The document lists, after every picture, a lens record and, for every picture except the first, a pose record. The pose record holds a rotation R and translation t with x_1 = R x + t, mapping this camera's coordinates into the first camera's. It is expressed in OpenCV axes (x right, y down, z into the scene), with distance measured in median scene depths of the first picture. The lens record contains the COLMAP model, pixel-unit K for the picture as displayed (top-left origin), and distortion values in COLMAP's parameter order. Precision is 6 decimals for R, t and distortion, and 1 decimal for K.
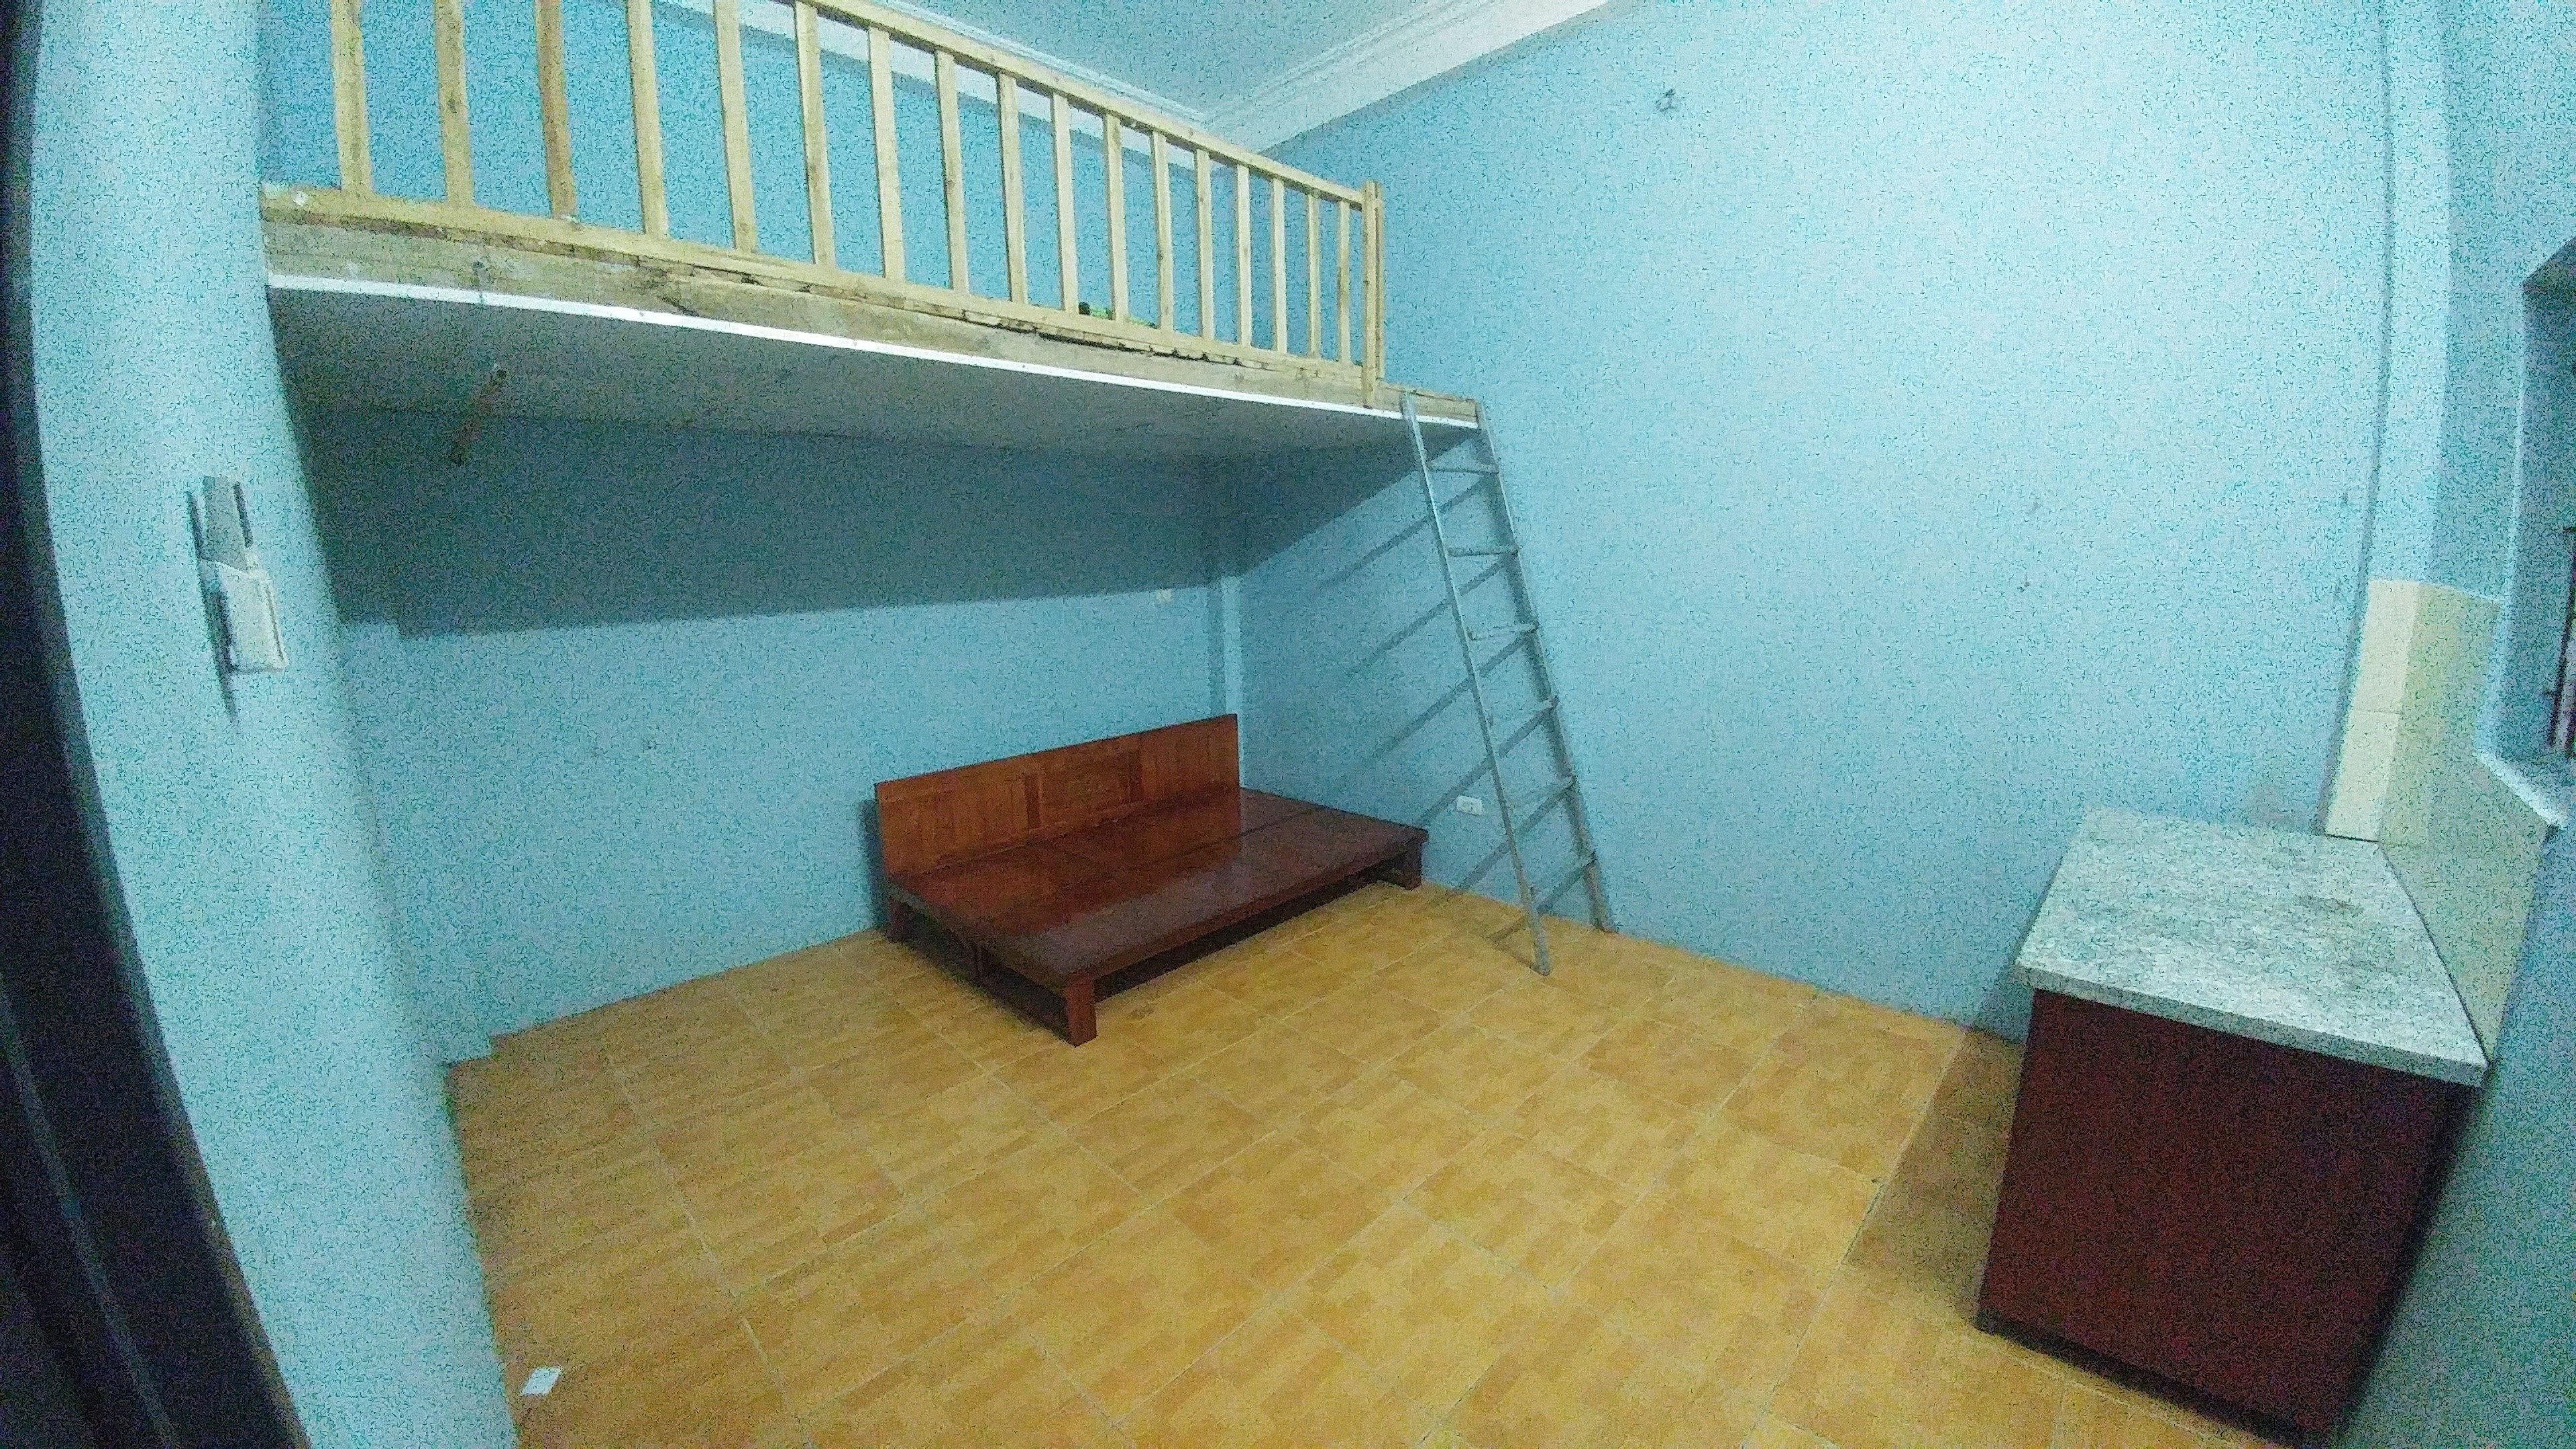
lens RADIAL K [[952.6, 0, 1274.3], [0, 952.6, 731.9], [0, 0, 1]] dist [-0.016278, -0.018560]
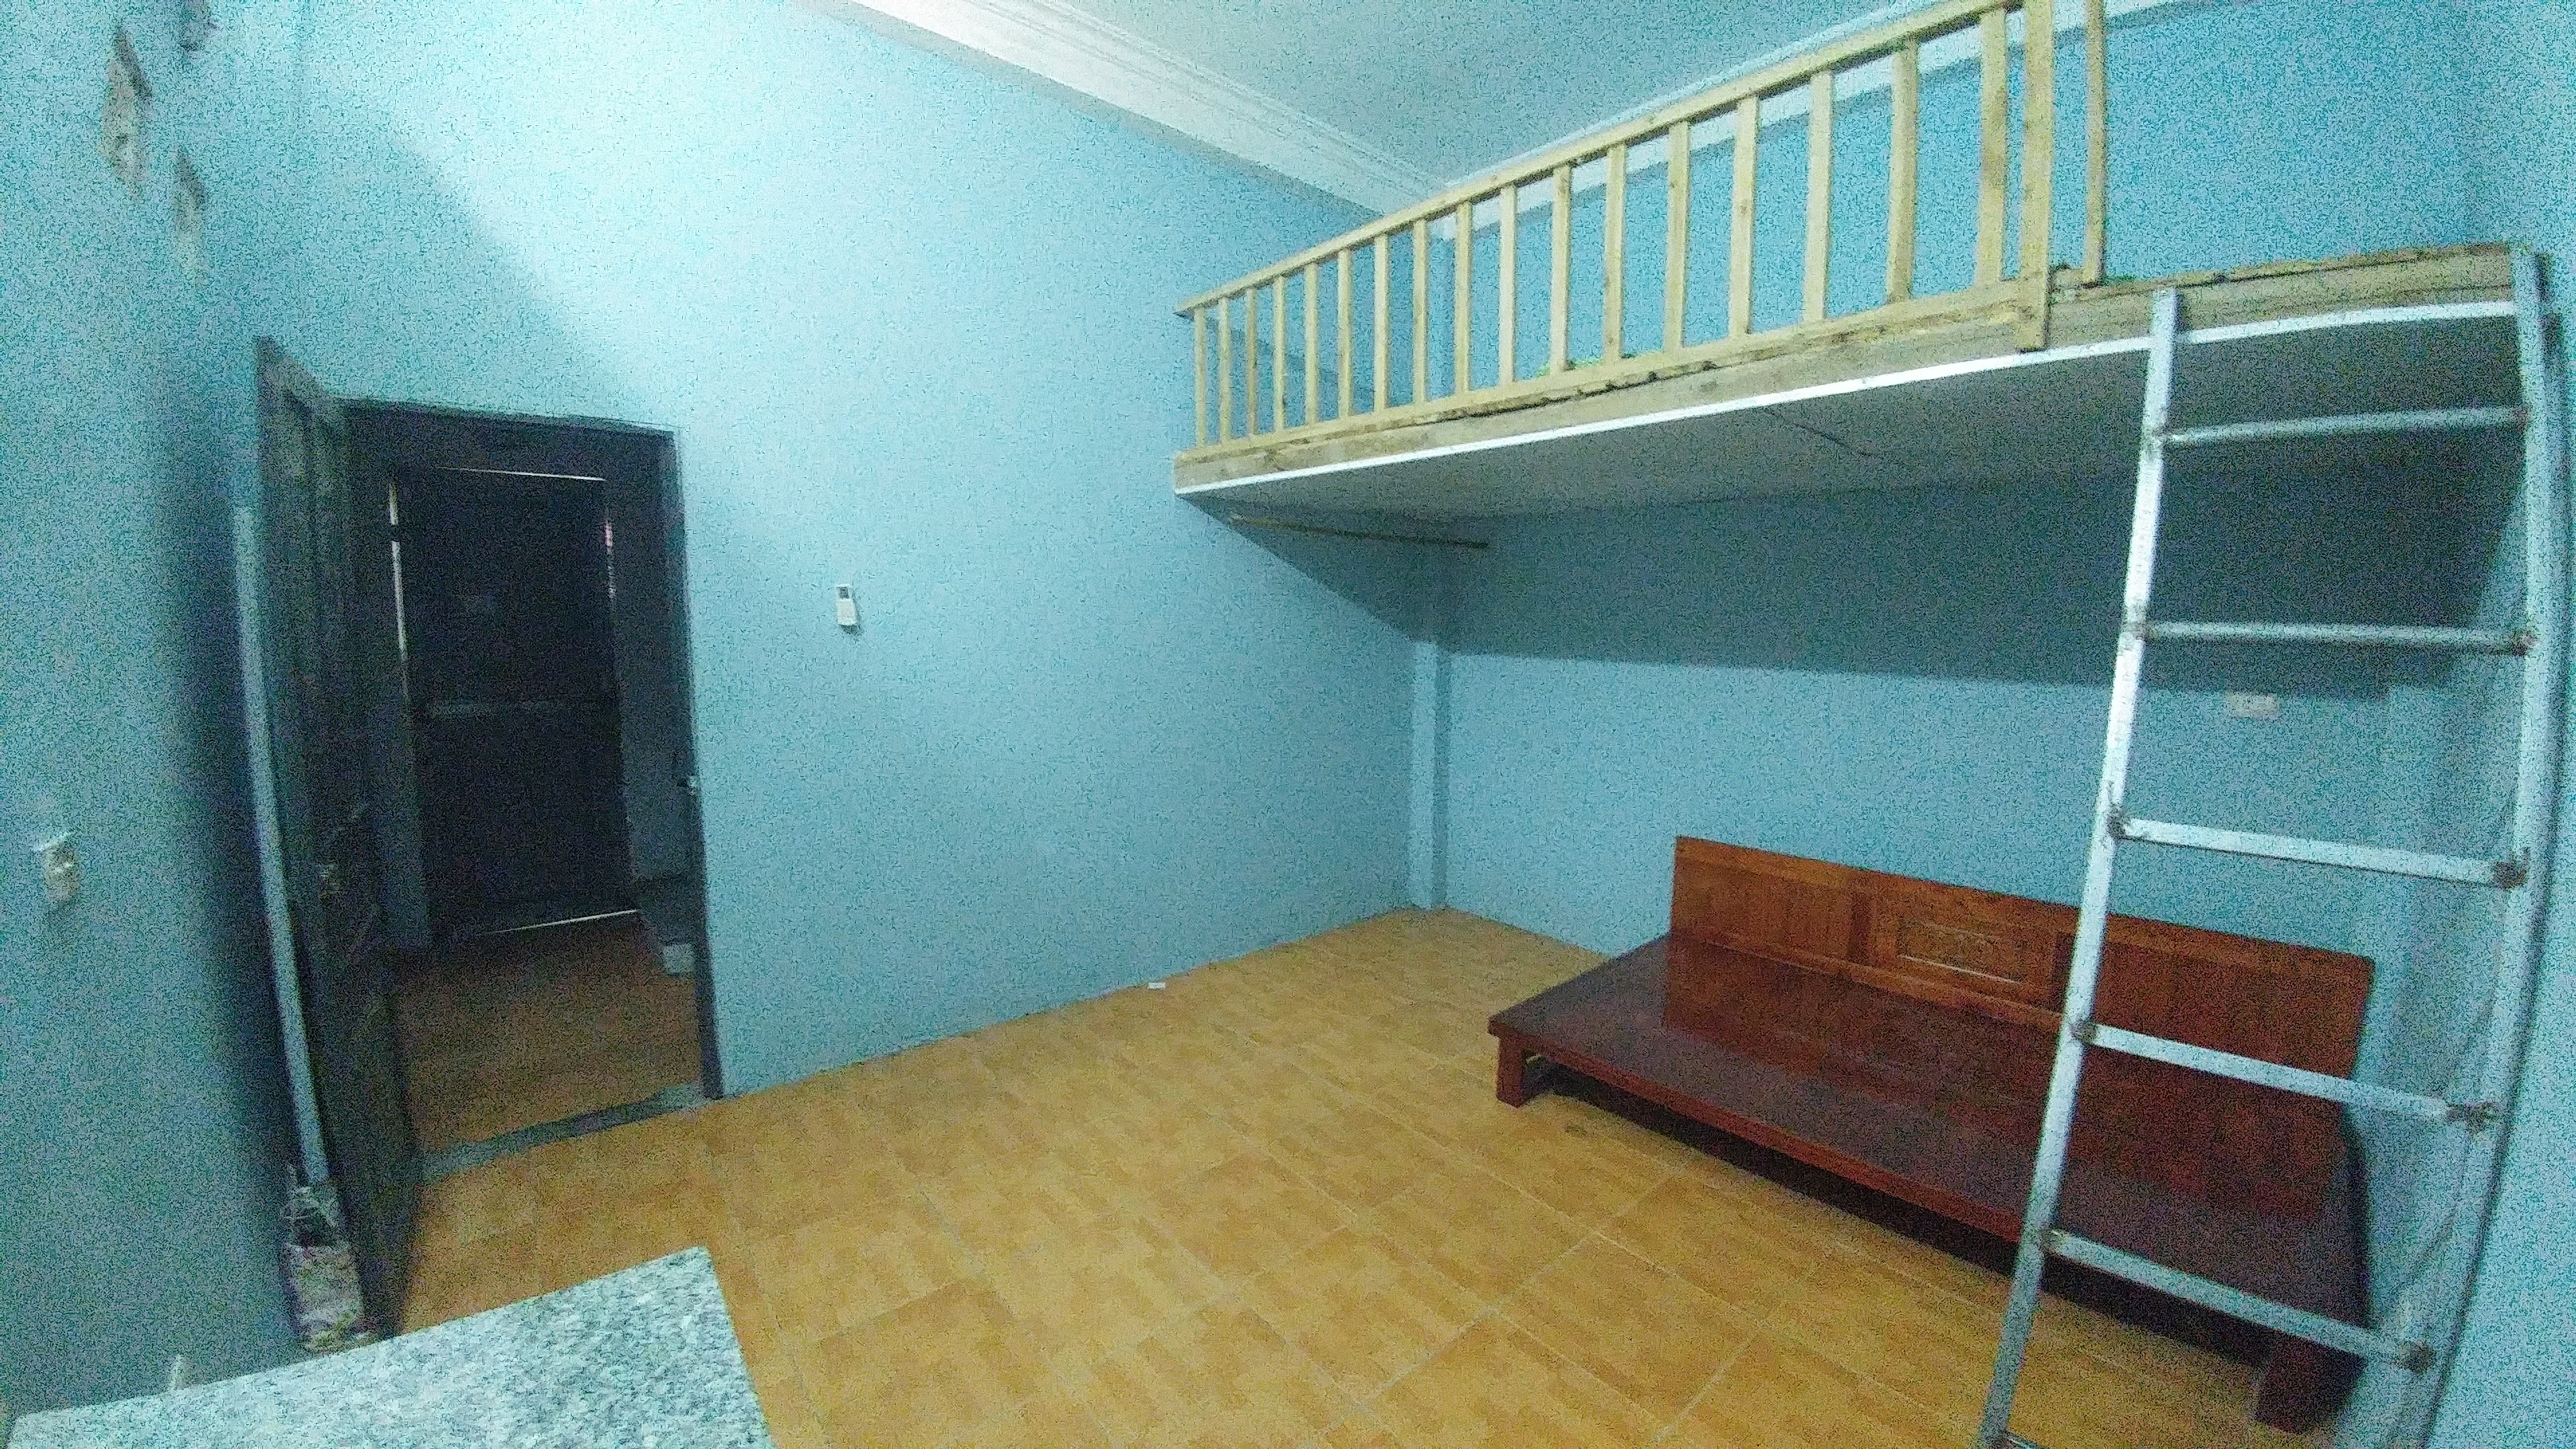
lens RADIAL K [[952.6, 0, 1274.3], [0, 952.6, 731.9], [0, 0, 1]] dist [-0.016278, -0.018560]
pose [[-0.100971, 0.132894, -0.985974, 0.848848], [-0.201290, 0.967814, 0.151059, -0.167014], [0.974314, 0.213719, -0.070971, 0.856078]]
